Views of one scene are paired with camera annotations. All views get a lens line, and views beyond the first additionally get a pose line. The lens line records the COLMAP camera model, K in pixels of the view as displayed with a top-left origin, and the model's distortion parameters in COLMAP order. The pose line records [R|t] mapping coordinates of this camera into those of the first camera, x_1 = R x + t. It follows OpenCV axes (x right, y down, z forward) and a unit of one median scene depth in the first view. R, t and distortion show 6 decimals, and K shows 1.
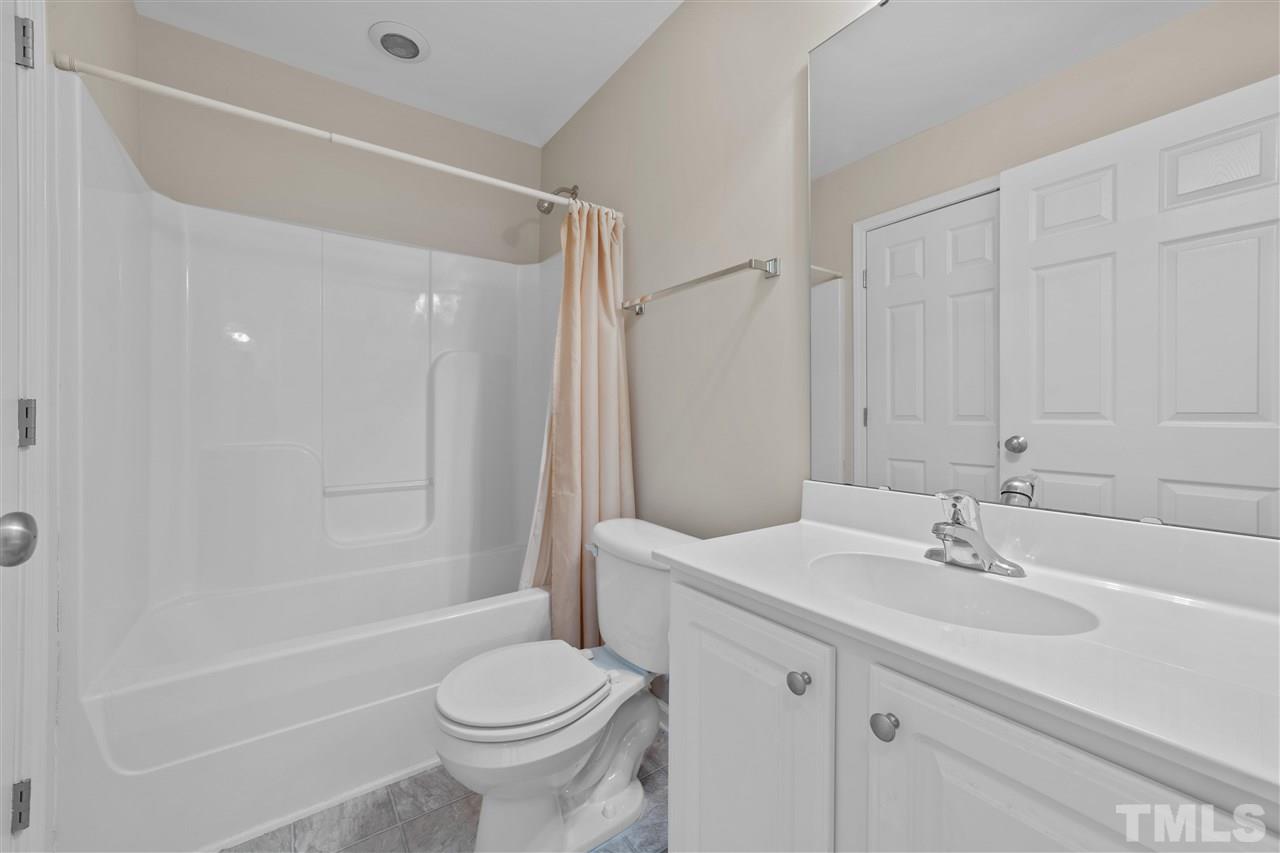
lens RADIAL K [[495.1, 0, 636.1], [0, 495.1, 415.1], [0, 0, 1]] dist [-0.000512, 0.000288]
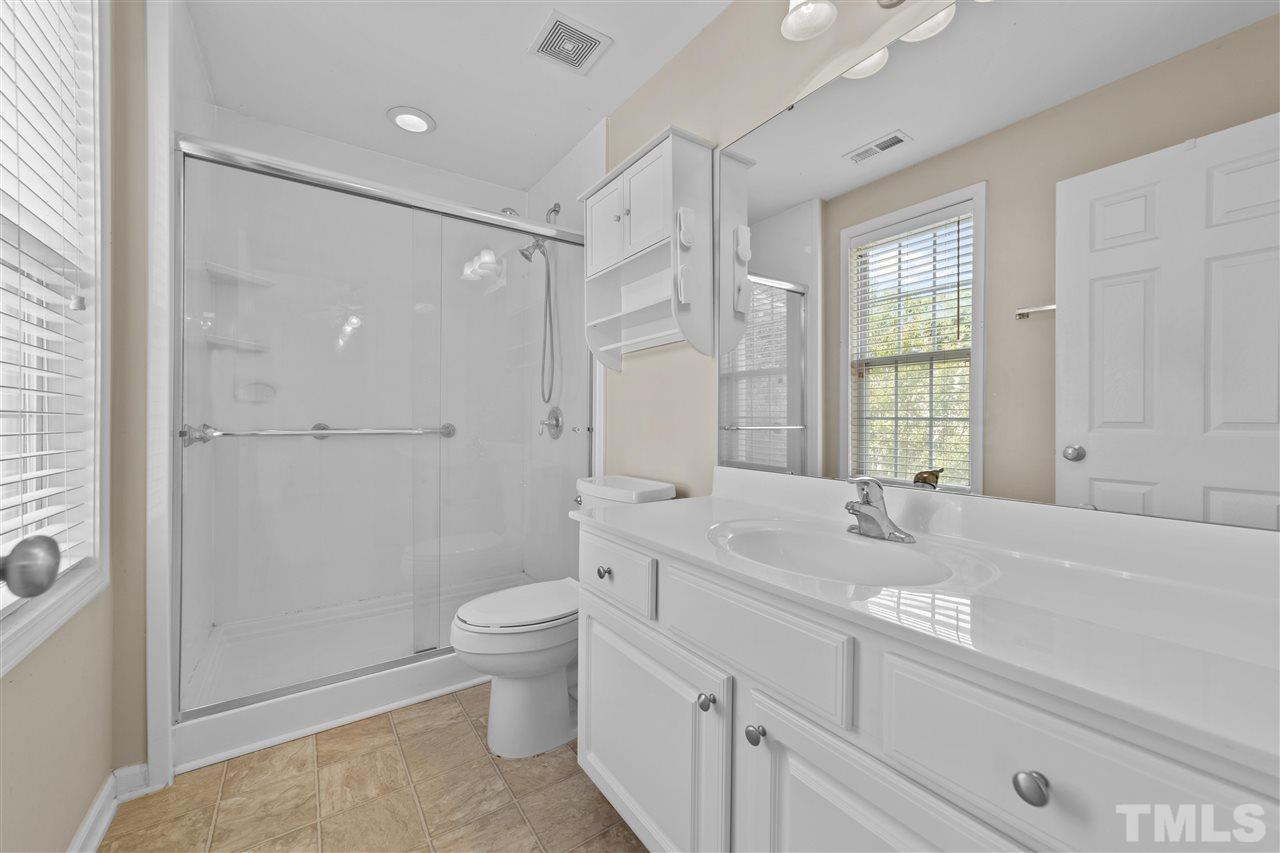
lens RADIAL K [[491.1, 0, 638.5], [0, 491.1, 425.3], [0, 0, 1]] dist [-0.019129, 0.008182]
pose [[0.993454, 0.001541, -0.114220, 0.152603], [-0.001249, 0.999996, 0.002621, 0.001255], [0.114223, -0.002461, 0.993452, -0.334980]]
